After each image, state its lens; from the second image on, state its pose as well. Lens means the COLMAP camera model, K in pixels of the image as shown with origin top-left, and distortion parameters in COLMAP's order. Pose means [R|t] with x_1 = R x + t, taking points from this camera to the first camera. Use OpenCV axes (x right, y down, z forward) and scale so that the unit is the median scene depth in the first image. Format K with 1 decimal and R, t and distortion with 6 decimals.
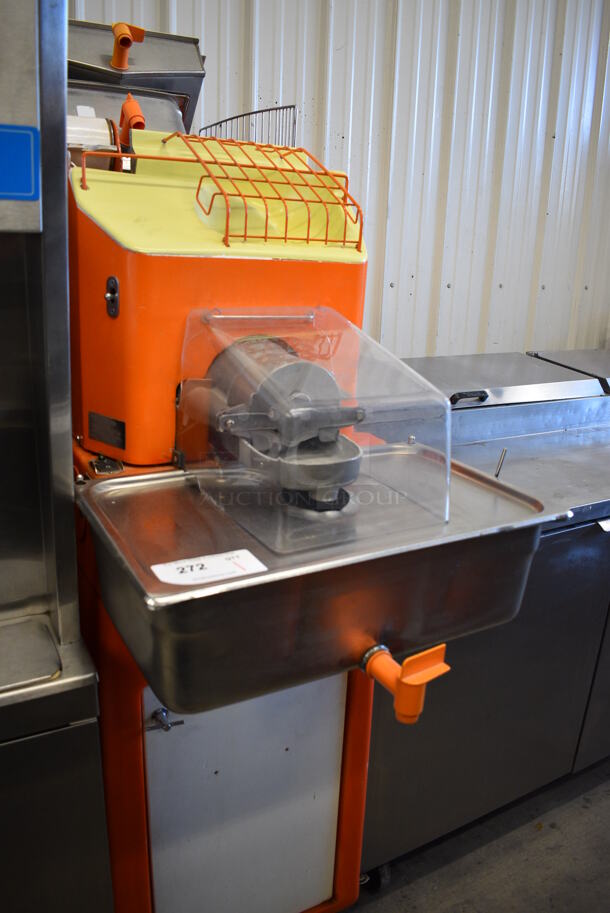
lens RADIAL K [[722.3, 0, 305.0], [0, 722.3, 456.5], [0, 0, 1]] dist [-0.077889, -0.004475]
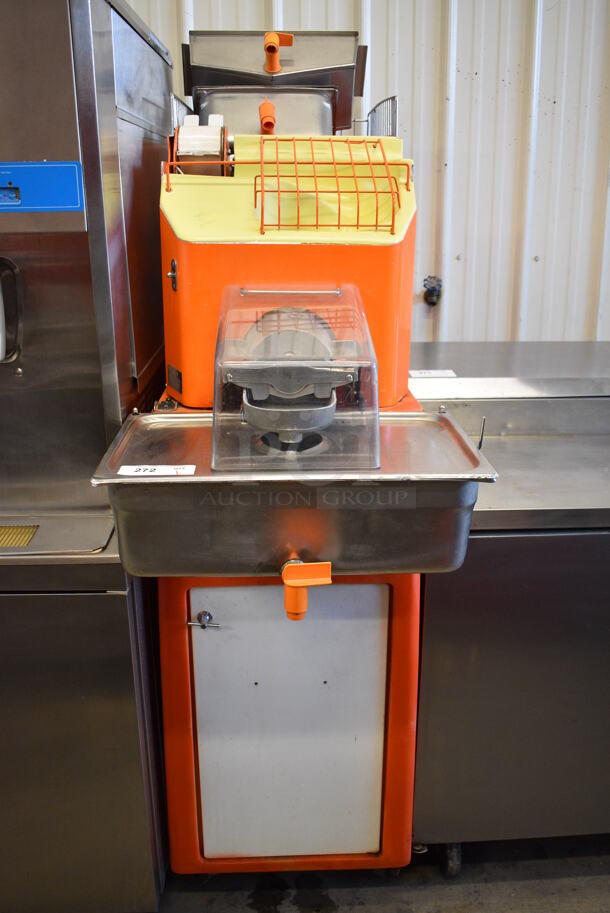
lens RADIAL K [[860.1, 0, 305.0], [0, 860.1, 456.5], [0, 0, 1]] dist [-0.077768, 0.007704]
pose [[0.889625, 0.096130, -0.446460, 0.602549], [-0.096975, 0.995065, 0.021019, 0.044491], [0.446277, 0.024596, 0.894557, -0.249265]]
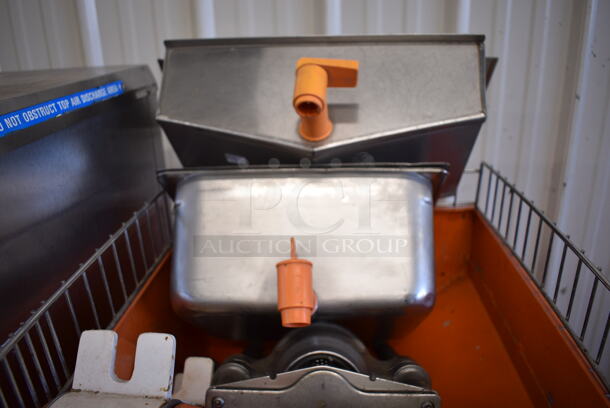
lens RADIAL K [[474.9, 0, 305.0], [0, 474.9, 204.0], [0, 0, 1]] dist [-0.093426, 0.000540]
pose [[0.837543, 0.138796, -0.528448, -0.087746], [-0.101735, 0.989898, 0.098755, -0.710801], [0.536816, -0.028950, 0.843202, 0.900891]]
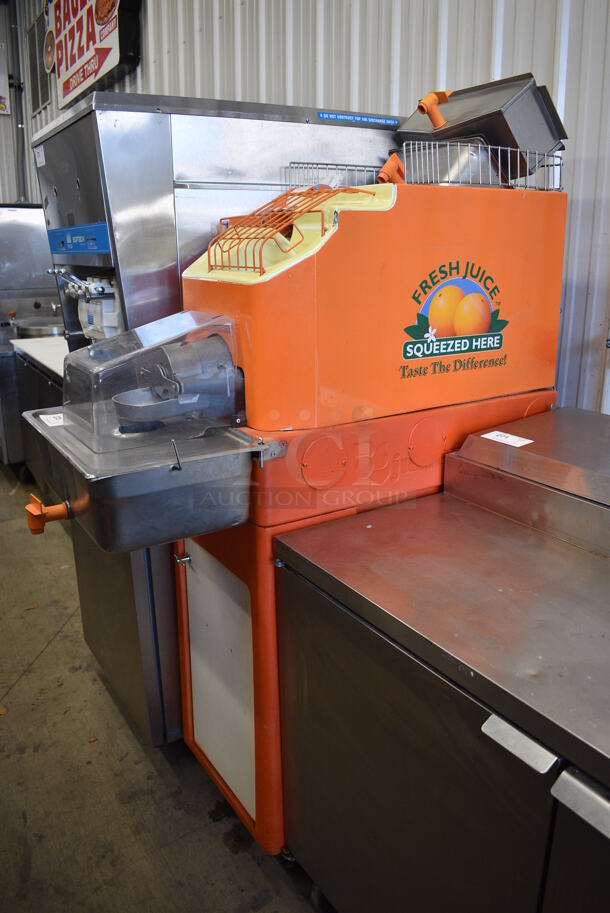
lens RADIAL K [[710.8, 0, 305.0], [0, 710.8, 456.5], [0, 0, 1]] dist [-0.093426, 0.000540]
pose [[0.036371, 0.232969, -0.971804, 1.379153], [-0.290905, 0.932802, 0.212732, -0.285495], [0.956060, 0.274965, 0.101699, 1.073014]]
